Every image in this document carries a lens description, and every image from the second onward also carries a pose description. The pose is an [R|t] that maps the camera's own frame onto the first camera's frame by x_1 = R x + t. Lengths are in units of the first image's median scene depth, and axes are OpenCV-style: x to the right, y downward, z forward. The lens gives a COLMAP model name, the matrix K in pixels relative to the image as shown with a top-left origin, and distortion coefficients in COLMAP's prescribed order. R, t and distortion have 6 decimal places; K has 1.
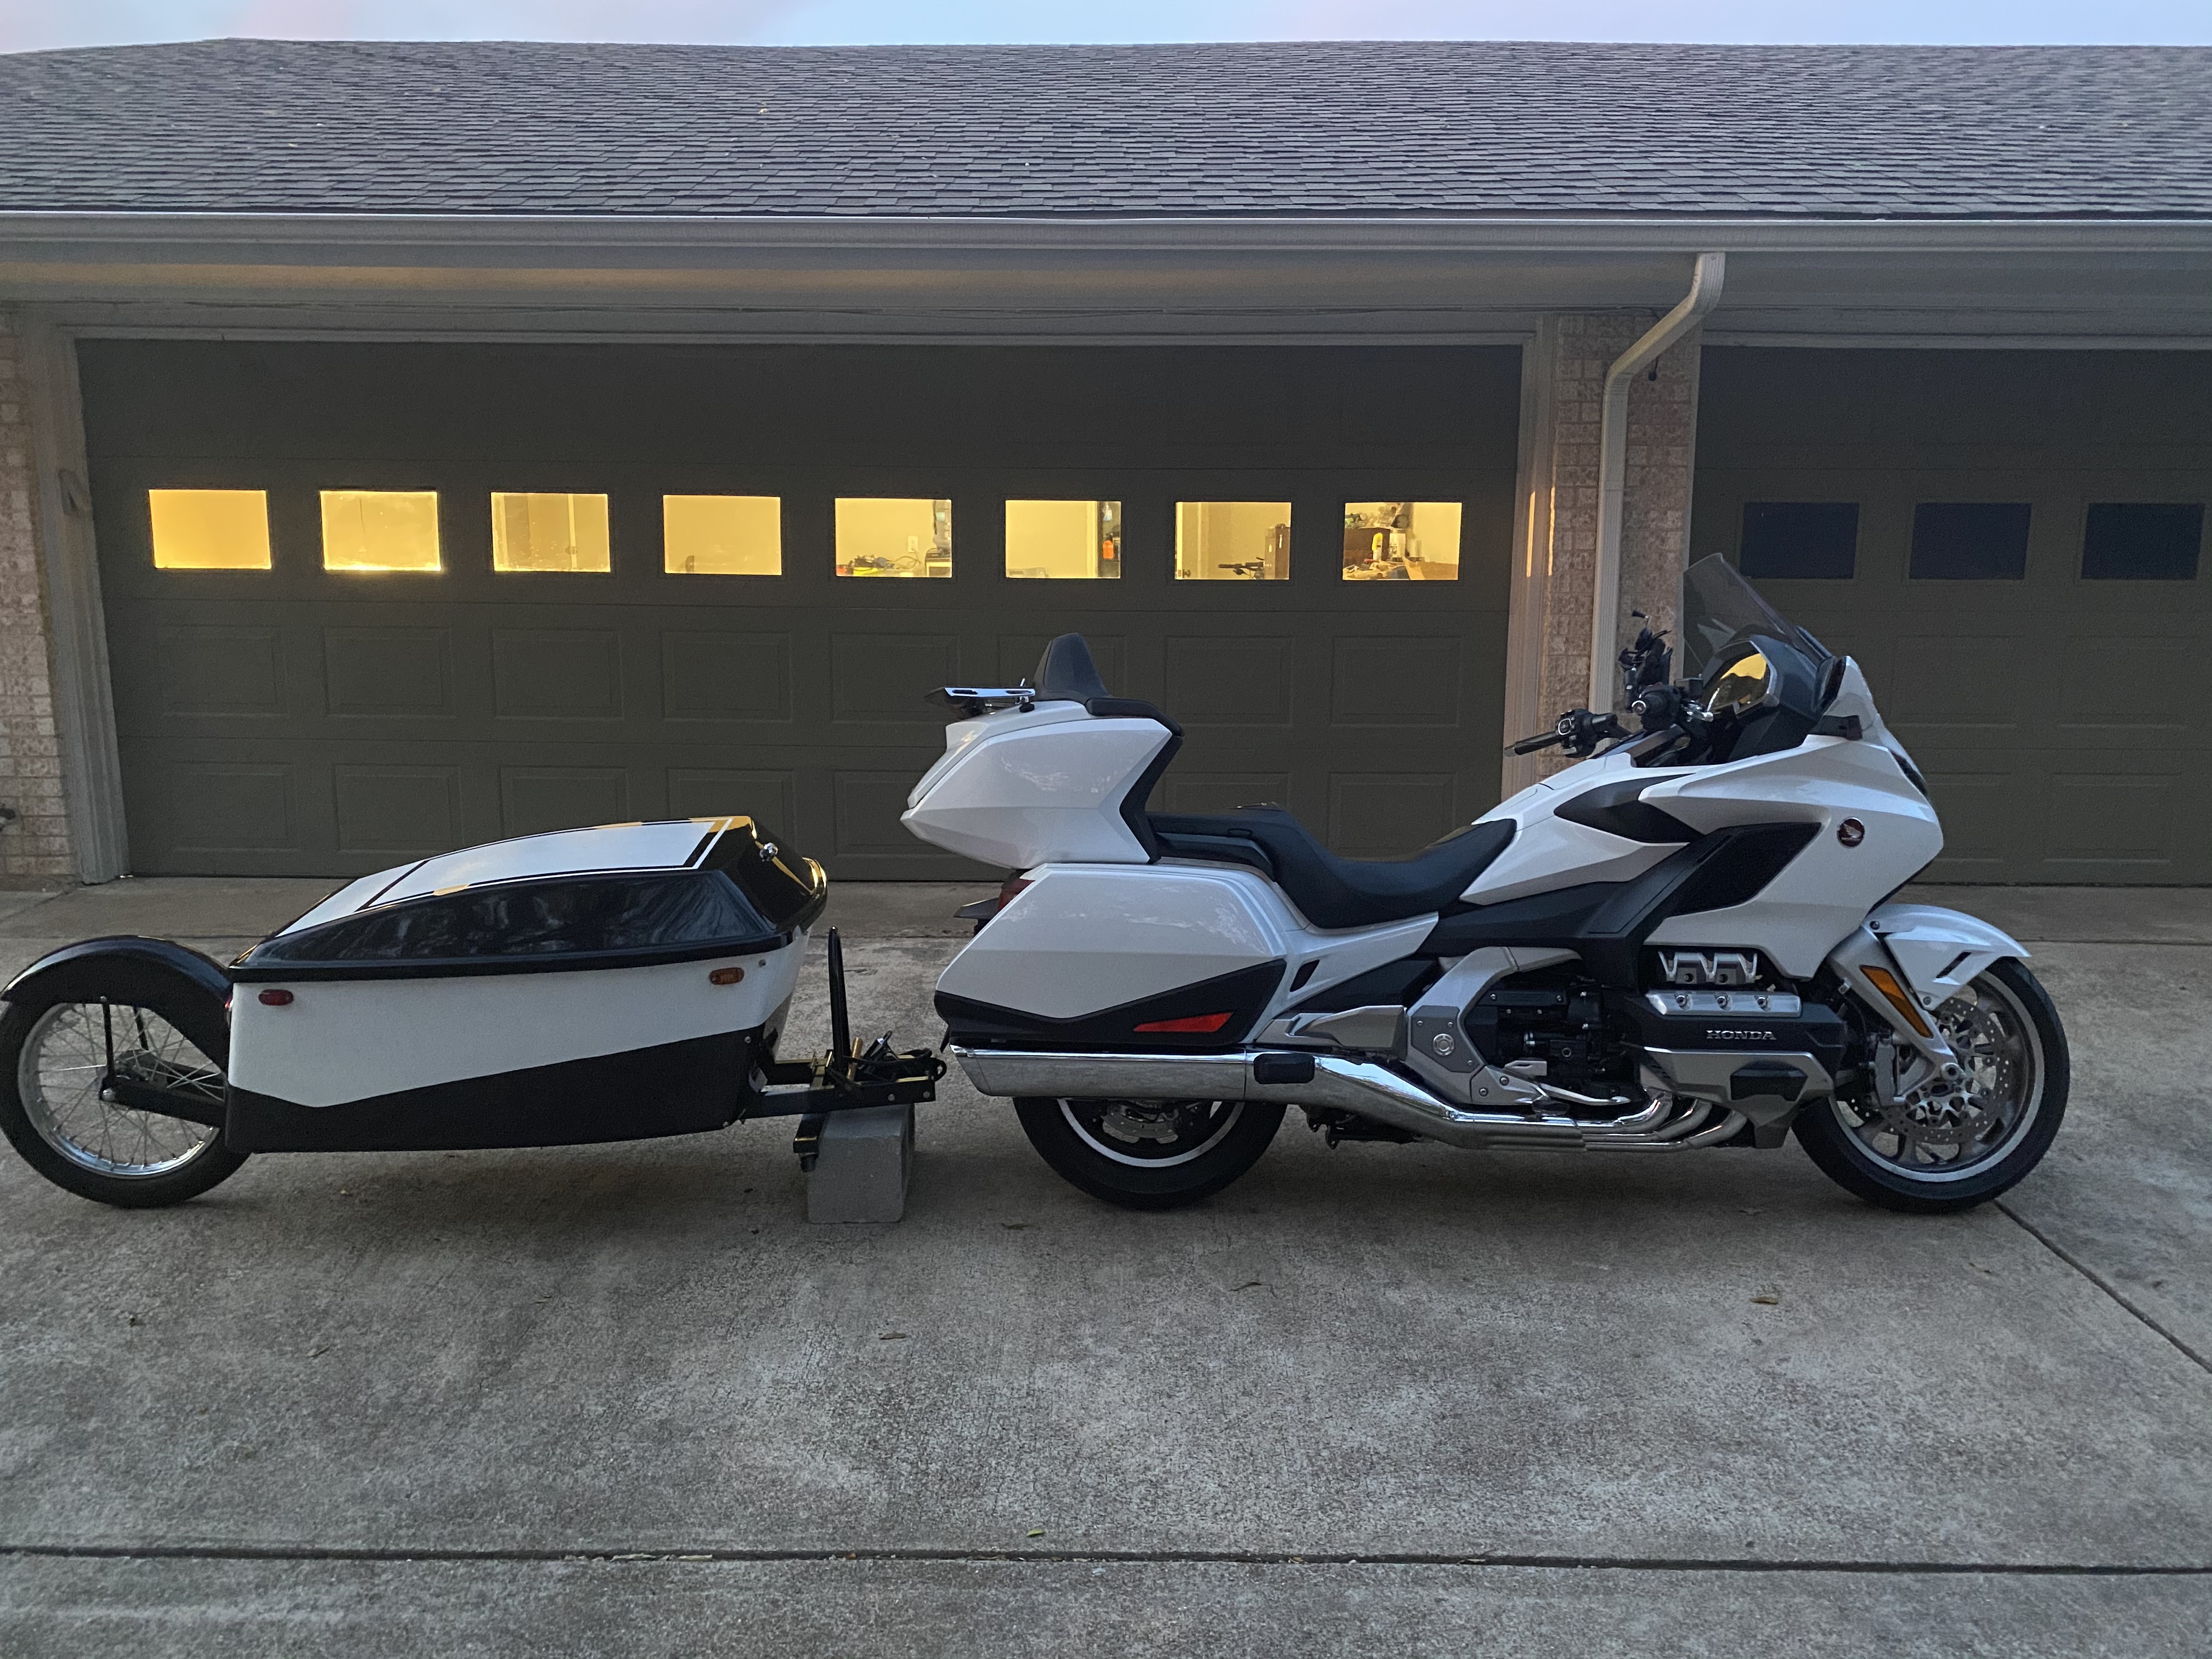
lens RADIAL K [[1646.8, 0, 1106.0], [0, 1646.8, 829.5], [0, 0, 1]] dist [-0.001244, -0.054271]
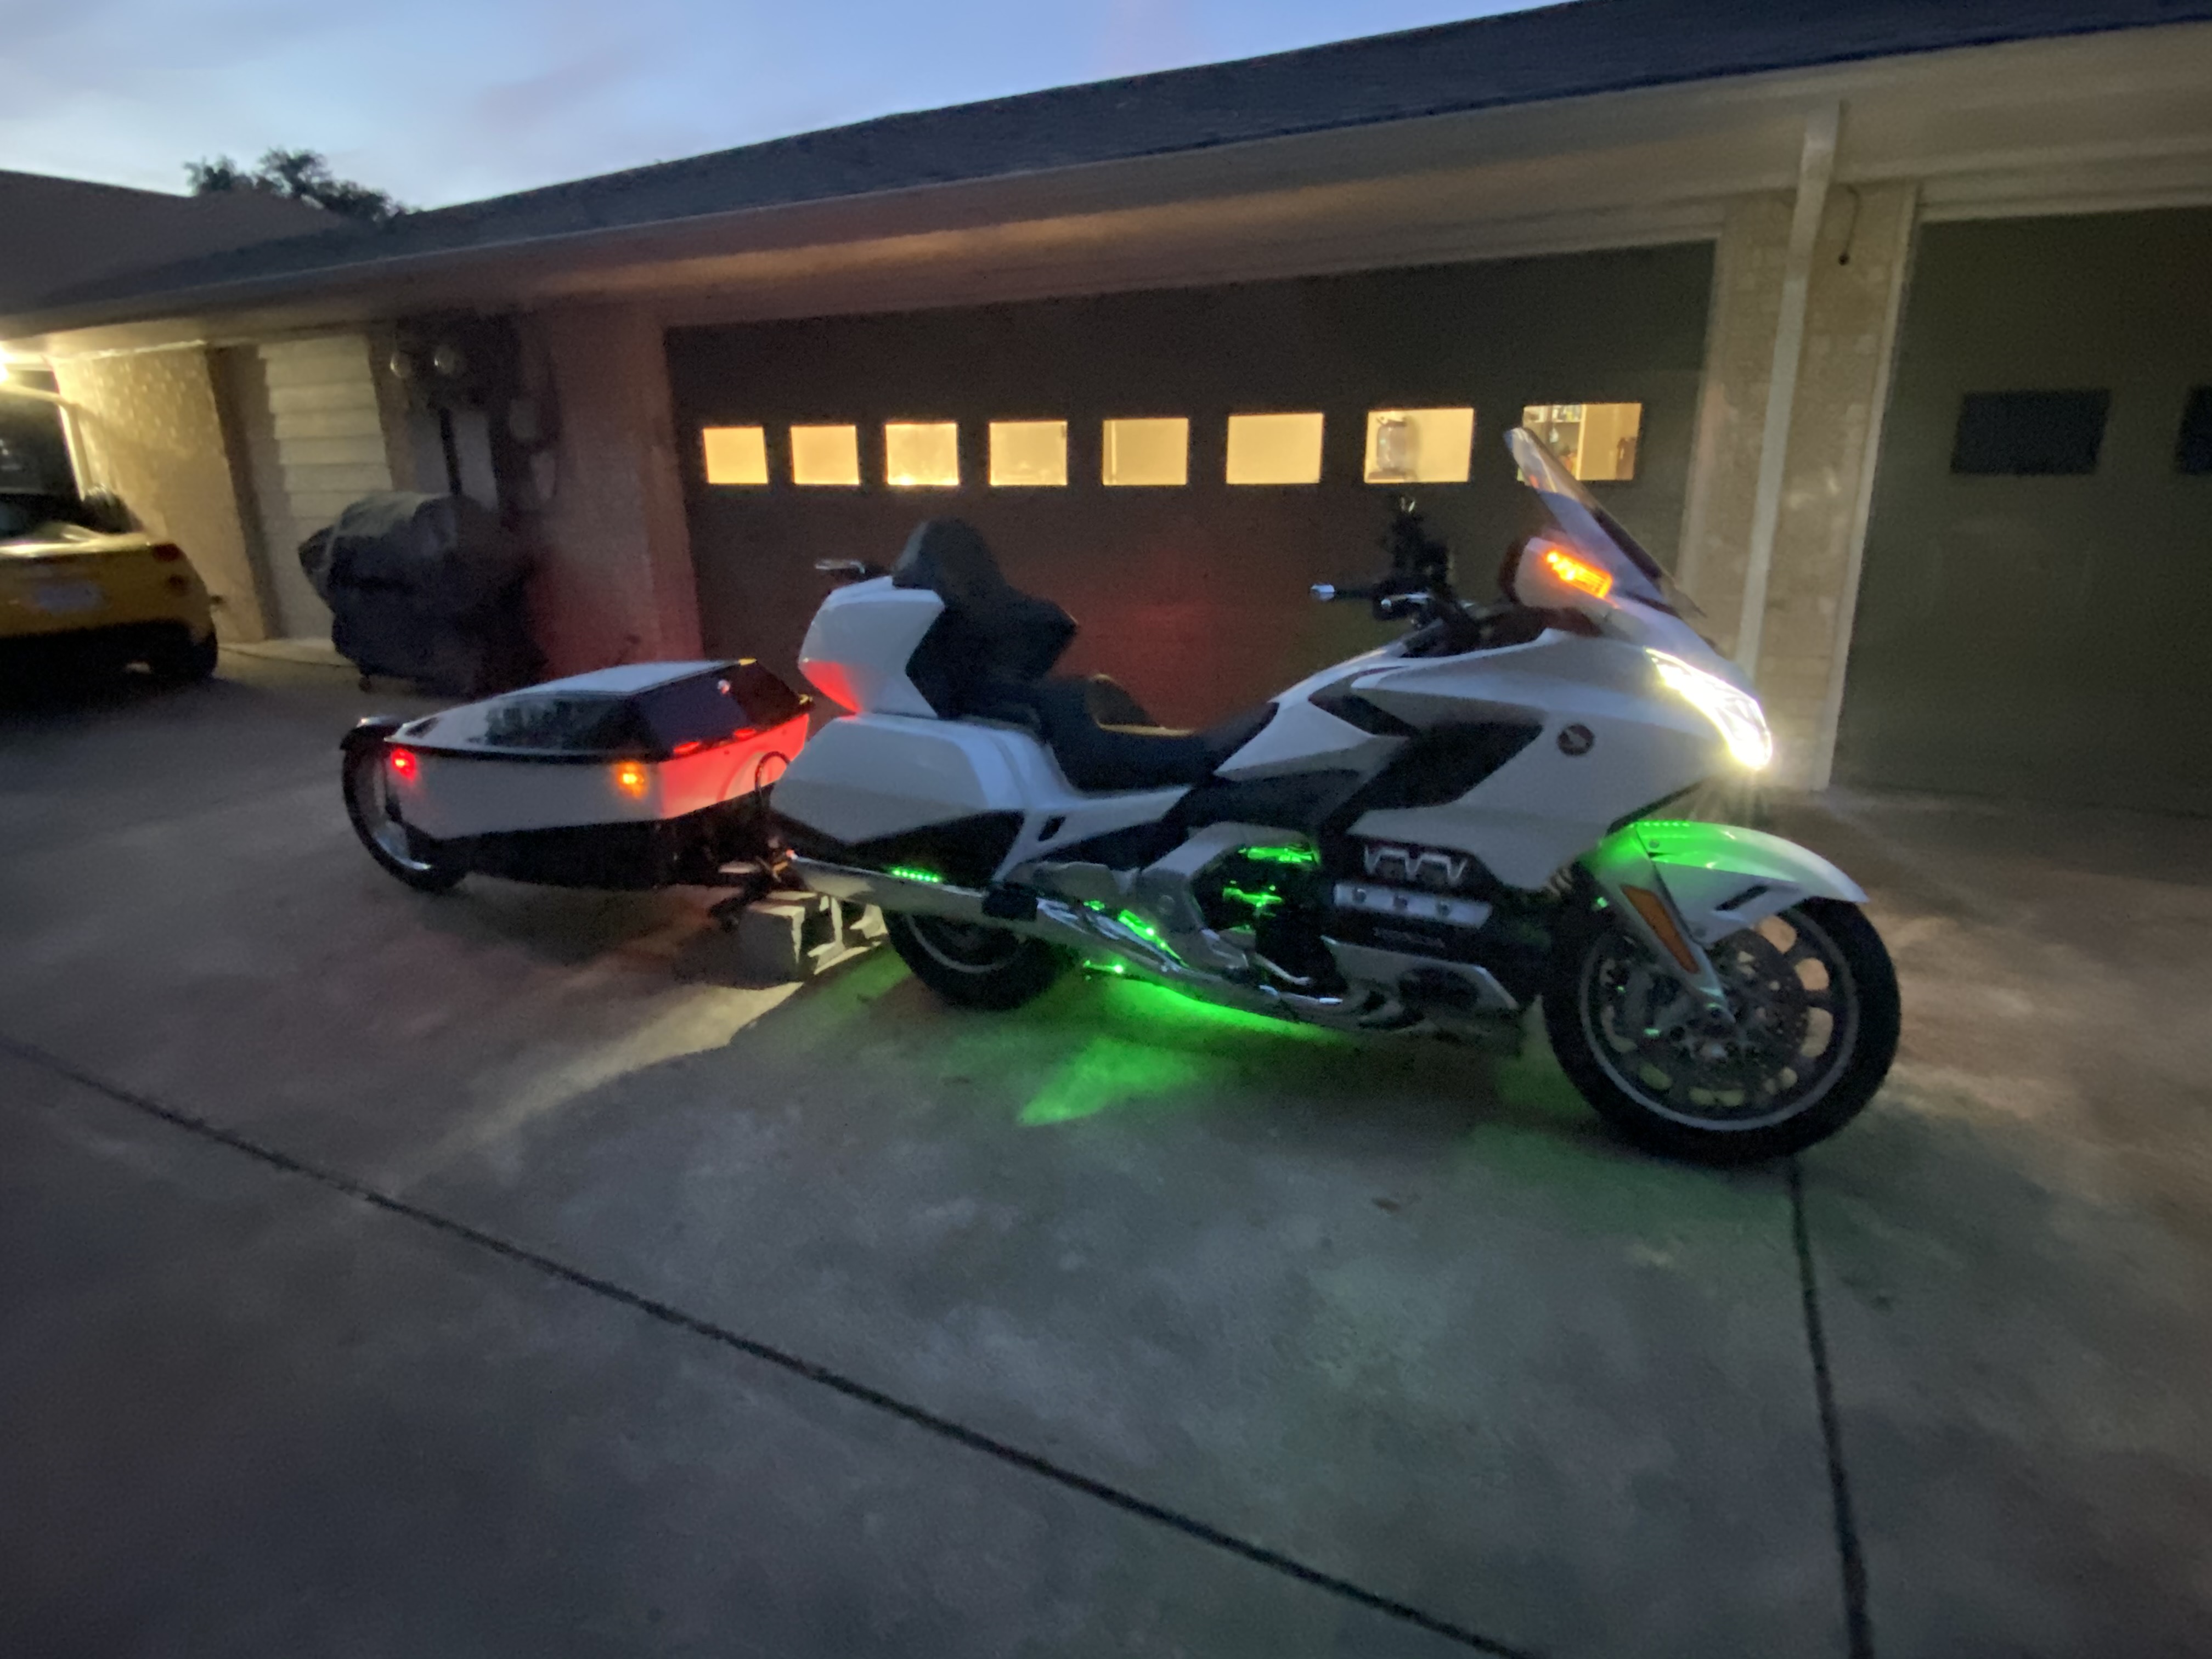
lens RADIAL K [[1184.8, 0, 1106.0], [0, 1184.8, 829.5], [0, 0, 1]] dist [-0.012633, -0.000420]
pose [[0.898846, 0.111613, -0.423814, 0.489574], [-0.059177, 0.989081, 0.134972, -0.021291], [0.434251, -0.096239, 0.895636, 0.288415]]
